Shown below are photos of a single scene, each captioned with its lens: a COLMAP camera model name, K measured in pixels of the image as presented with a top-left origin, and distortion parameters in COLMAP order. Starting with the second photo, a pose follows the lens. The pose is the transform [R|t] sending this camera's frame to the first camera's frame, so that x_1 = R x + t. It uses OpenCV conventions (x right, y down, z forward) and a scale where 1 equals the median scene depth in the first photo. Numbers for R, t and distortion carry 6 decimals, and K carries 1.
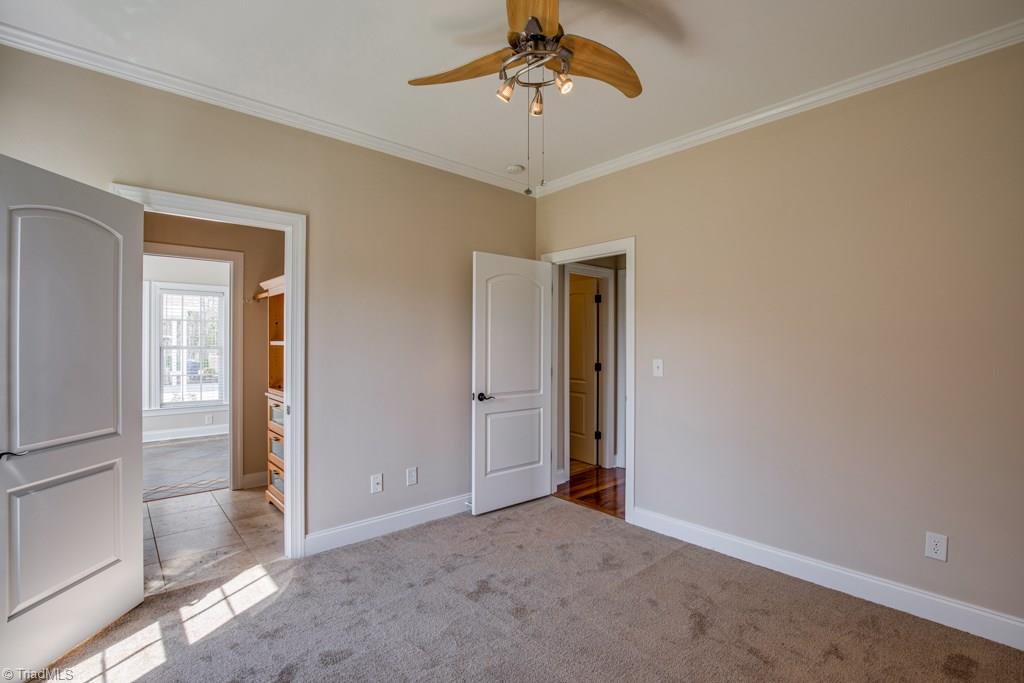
lens RADIAL K [[471.5, 0, 518.3], [0, 471.5, 341.8], [0, 0, 1]] dist [-0.041619, 0.008170]
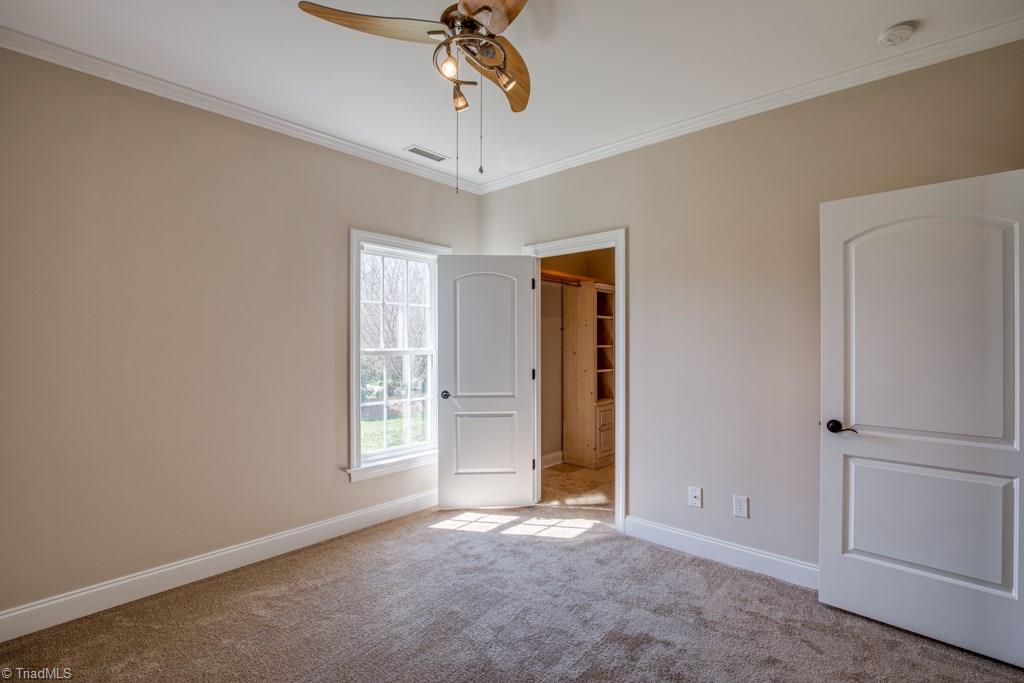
lens RADIAL K [[471.5, 0, 518.1], [0, 471.5, 339.8], [0, 0, 1]] dist [-0.041619, 0.008170]
pose [[0.099655, -0.005106, -0.995009, 0.571031], [0.001215, 0.999987, -0.005010, 0.001404], [0.995021, -0.000710, 0.099660, 0.568048]]
